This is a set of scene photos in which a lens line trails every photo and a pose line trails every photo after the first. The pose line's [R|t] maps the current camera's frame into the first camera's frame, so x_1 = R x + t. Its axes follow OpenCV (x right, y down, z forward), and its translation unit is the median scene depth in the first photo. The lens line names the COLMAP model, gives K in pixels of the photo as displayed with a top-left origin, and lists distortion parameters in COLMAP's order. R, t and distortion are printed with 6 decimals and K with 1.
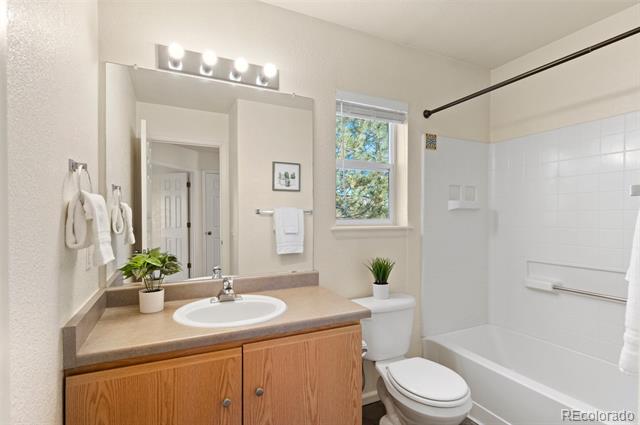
lens RADIAL K [[313.7, 0, 319.9], [0, 313.7, 211.6], [0, 0, 1]] dist [0.000896, 0.000225]
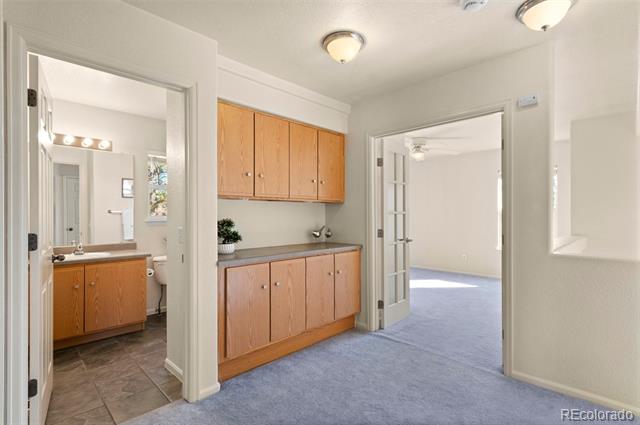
lens RADIAL K [[313.7, 0, 319.9], [0, 313.7, 211.6], [0, 0, 1]] dist [0.000896, 0.000225]
pose [[0.946158, 0.003099, 0.323691, 0.416801], [-0.003233, 0.999995, -0.000122, -0.005520], [-0.323689, -0.000932, 0.946163, -1.148157]]
